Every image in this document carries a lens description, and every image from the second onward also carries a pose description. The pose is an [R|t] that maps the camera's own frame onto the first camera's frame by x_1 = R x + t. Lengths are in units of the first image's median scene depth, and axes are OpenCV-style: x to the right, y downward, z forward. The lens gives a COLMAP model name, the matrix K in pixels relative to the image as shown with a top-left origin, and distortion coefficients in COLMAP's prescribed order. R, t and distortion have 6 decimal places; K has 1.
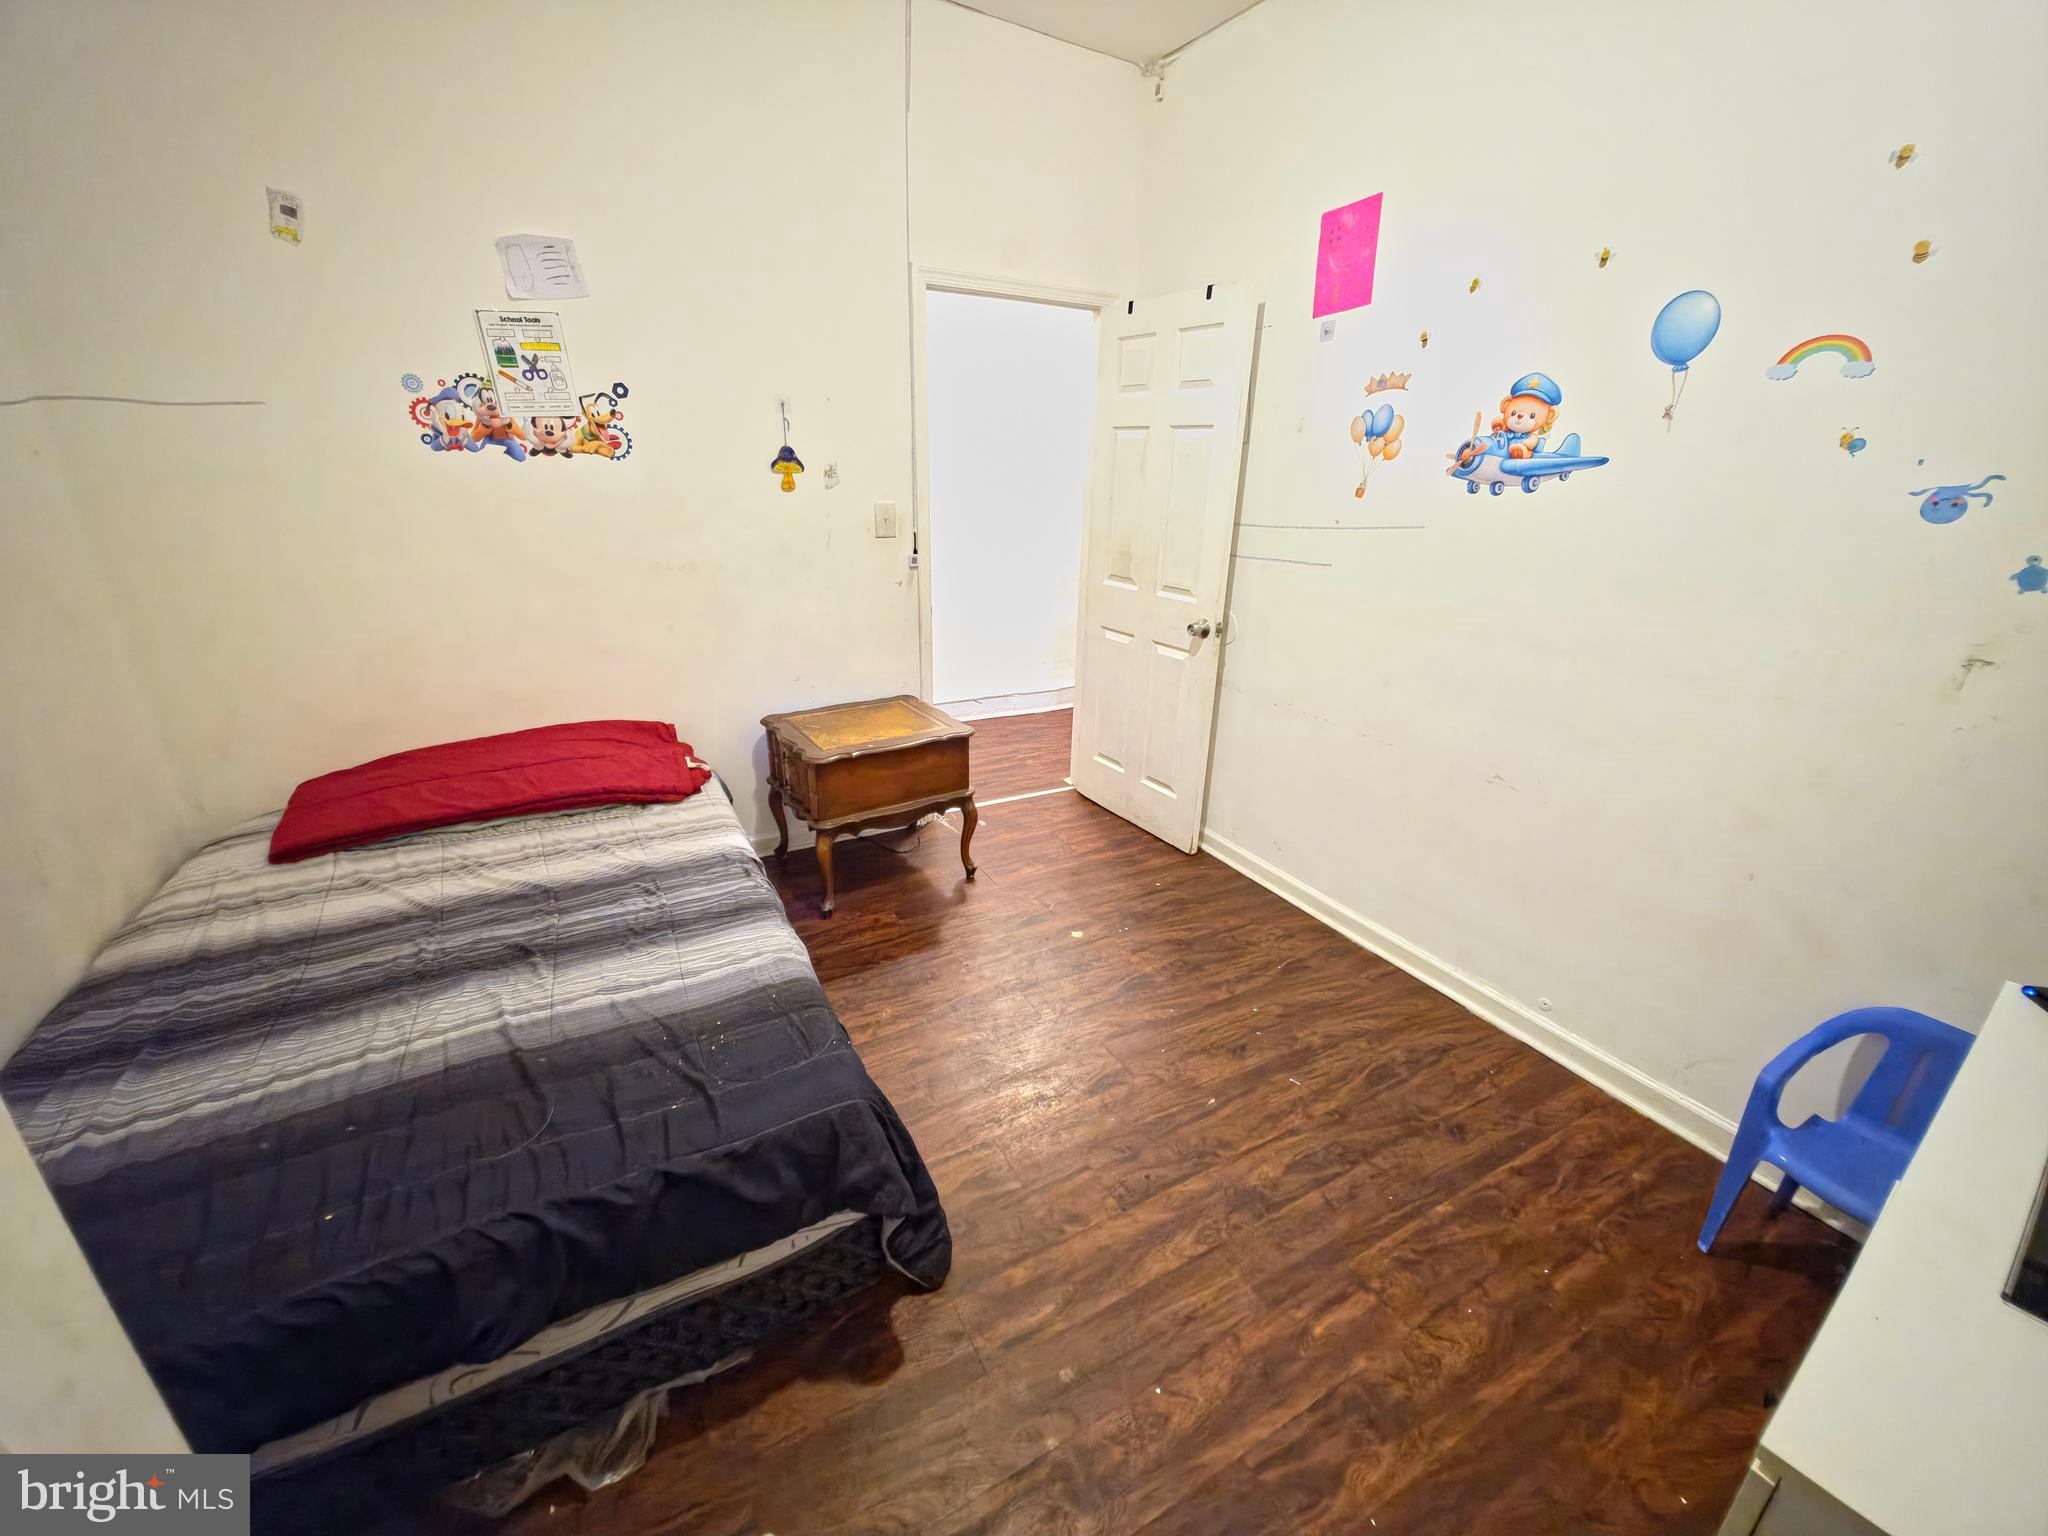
lens RADIAL K [[816.8, 0, 1023.5], [0, 816.8, 758.8], [0, 0, 1]] dist [0.016342, -0.009678]
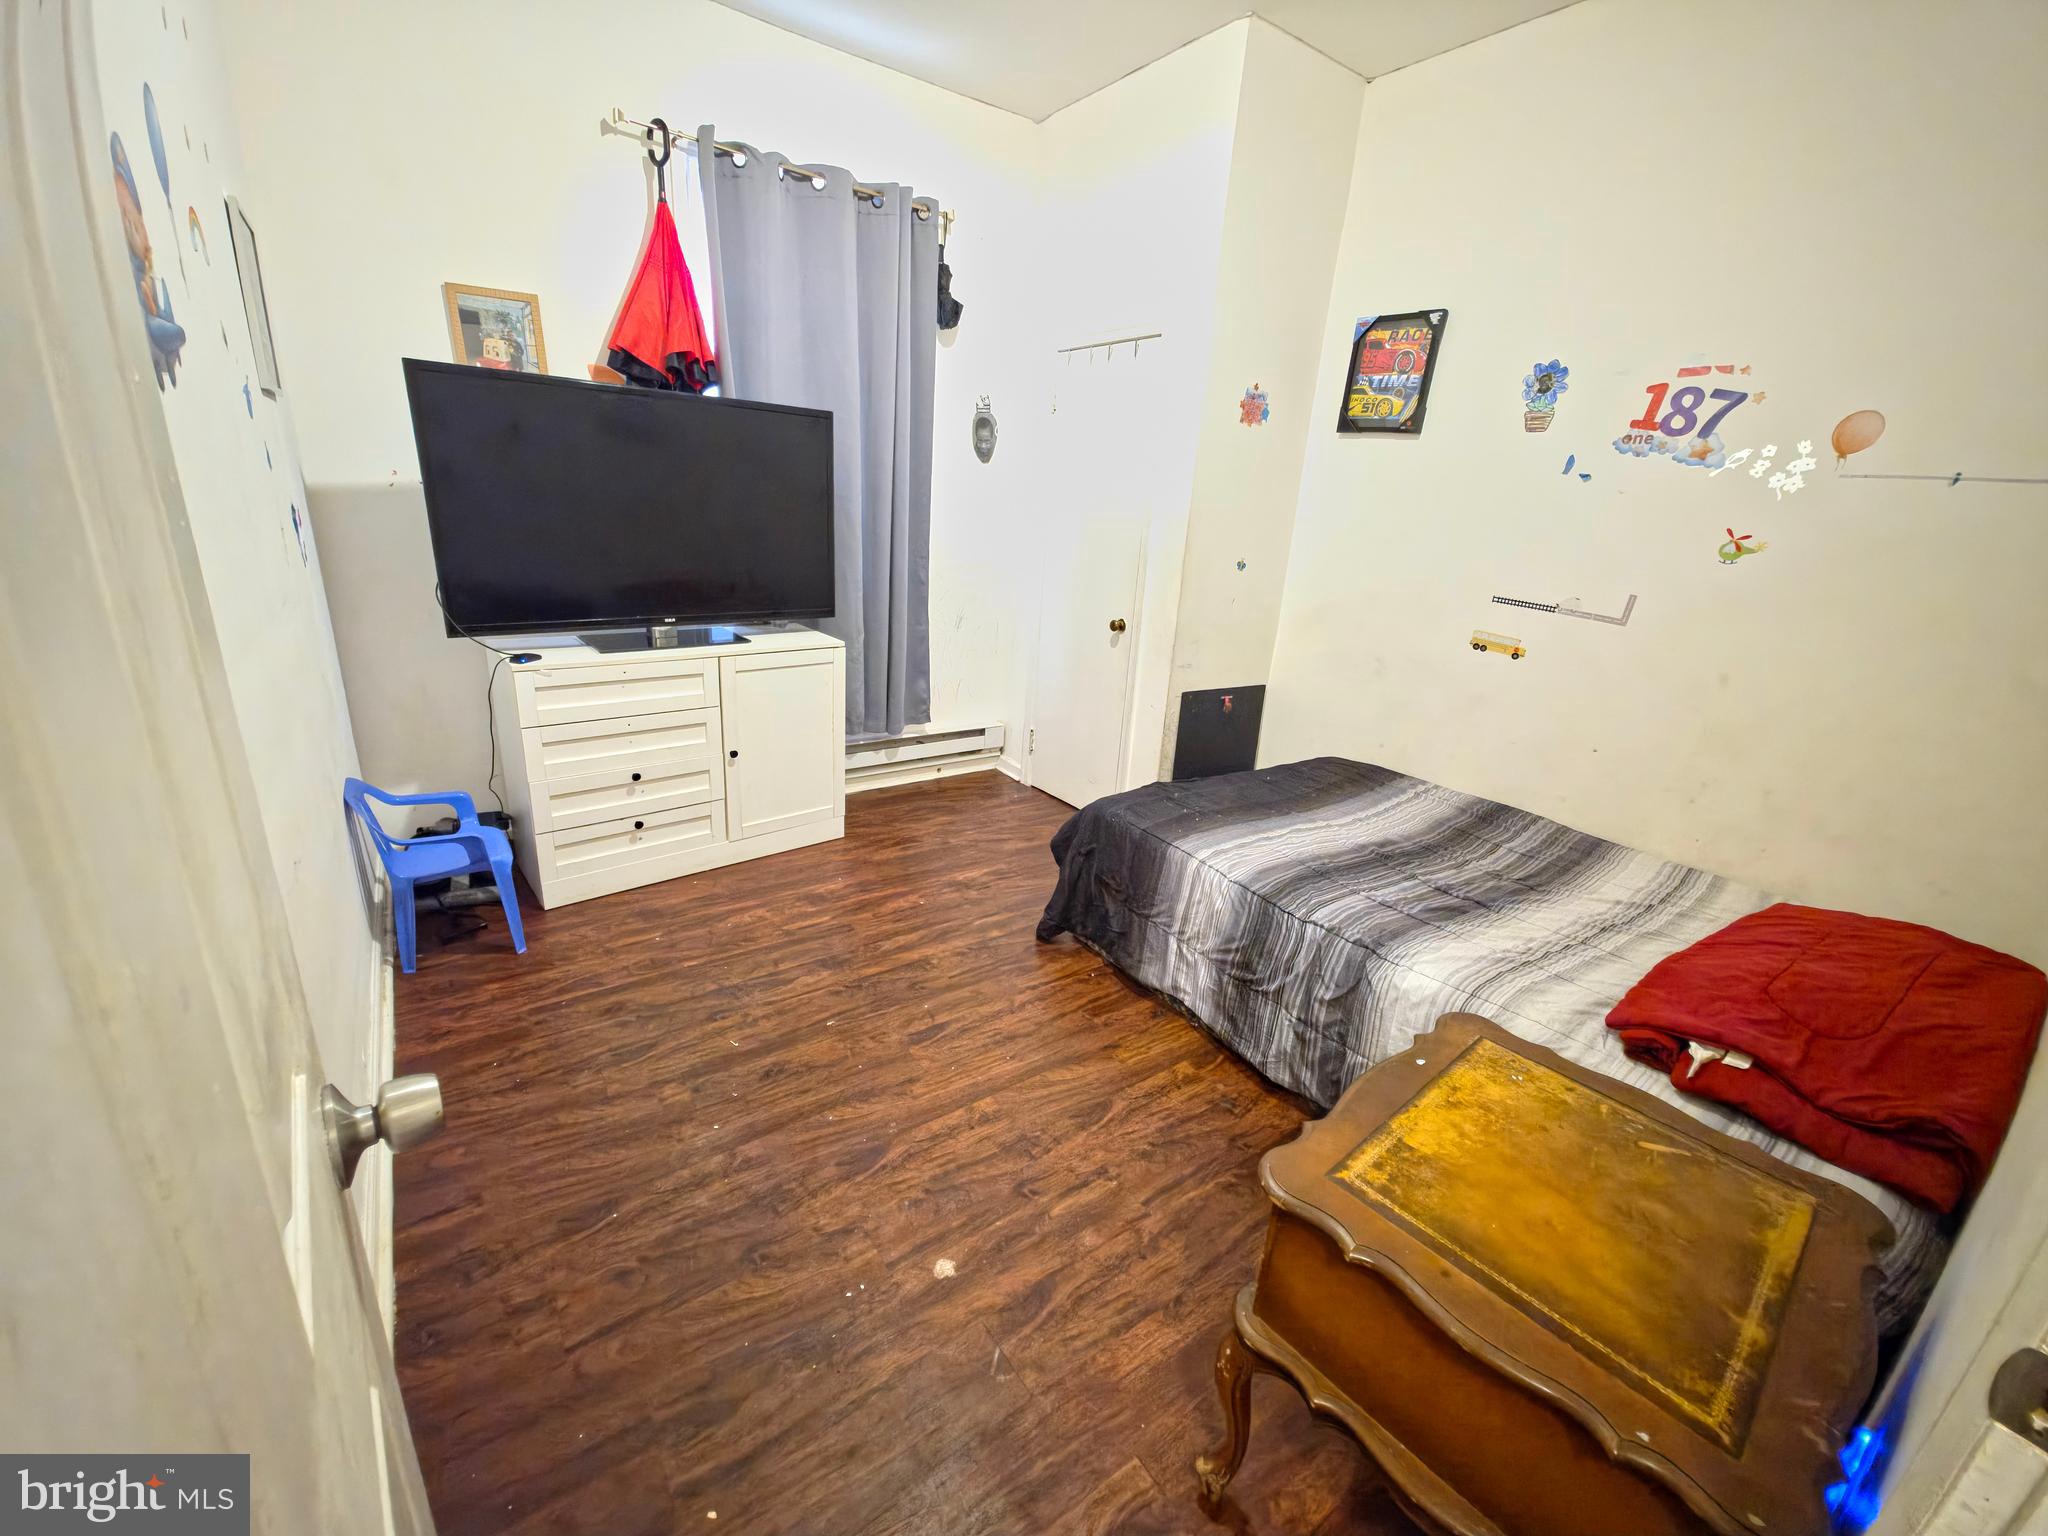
lens RADIAL K [[816.8, 0, 1023.5], [0, 816.8, 758.8], [0, 0, 1]] dist [0.016342, -0.009678]
pose [[-0.989806, -0.051213, -0.132893, 0.155930], [-0.121944, 0.786795, 0.605049, -0.596047], [0.073573, 0.615087, -0.785019, 1.839920]]
